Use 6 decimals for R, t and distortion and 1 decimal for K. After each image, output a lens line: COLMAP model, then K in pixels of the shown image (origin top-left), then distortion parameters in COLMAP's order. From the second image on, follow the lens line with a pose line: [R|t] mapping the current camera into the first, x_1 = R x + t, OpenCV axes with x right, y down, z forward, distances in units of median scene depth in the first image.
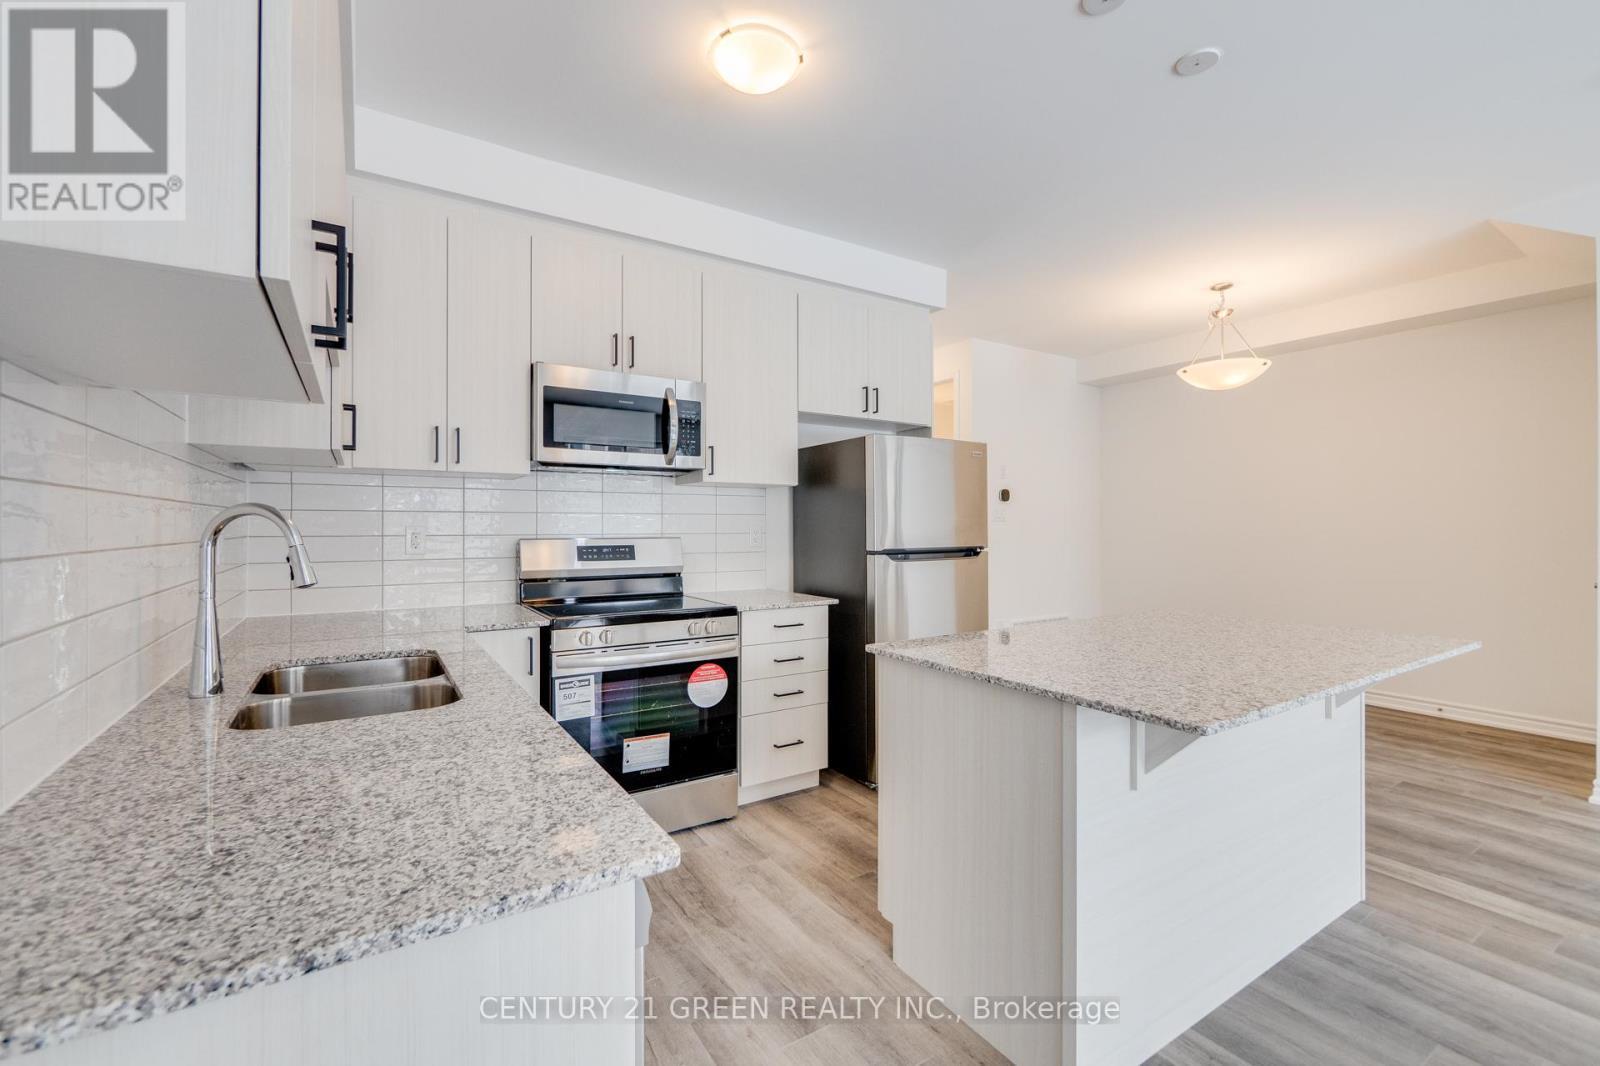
lens RADIAL K [[674.6, 0, 791.3], [0, 674.6, 526.3], [0, 0, 1]] dist [-0.004906, -0.000348]
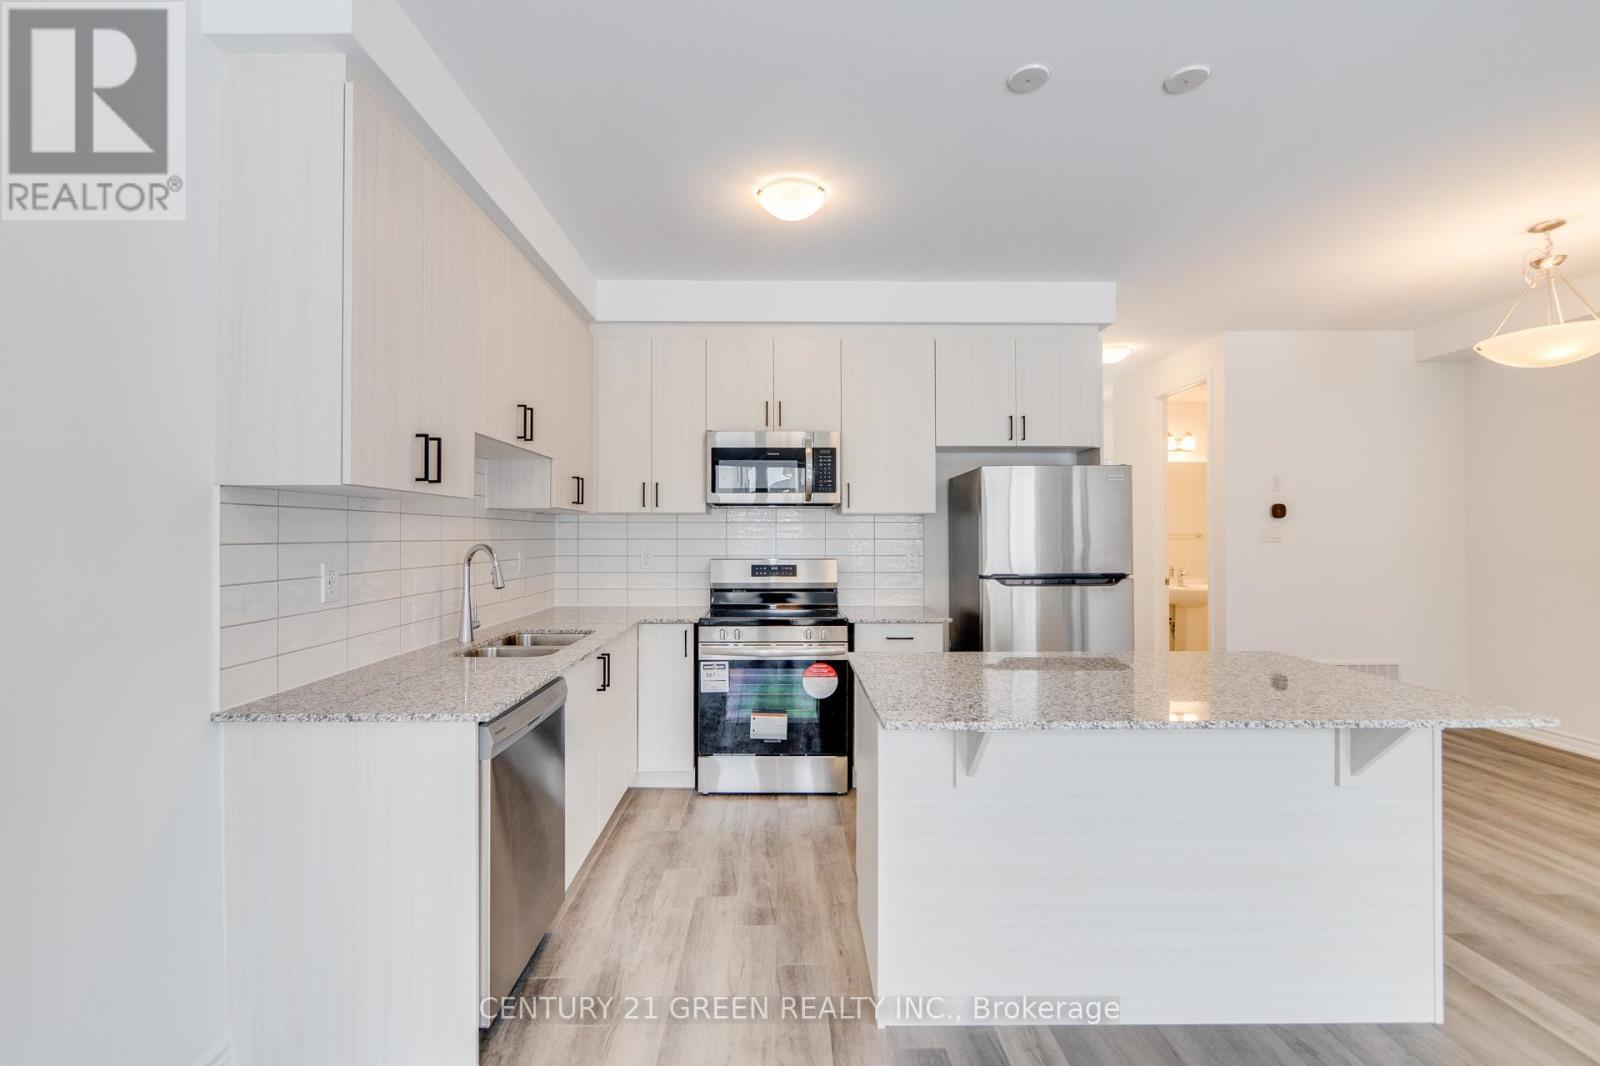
lens RADIAL K [[699.2, 0, 790.1], [0, 699.2, 531.2], [0, 0, 1]] dist [-0.003925, -0.000490]
pose [[0.846260, -0.003562, -0.532758, 0.503191], [-0.000296, 0.999974, -0.007156, -0.028012], [0.532770, 0.006213, 0.846237, -0.110742]]
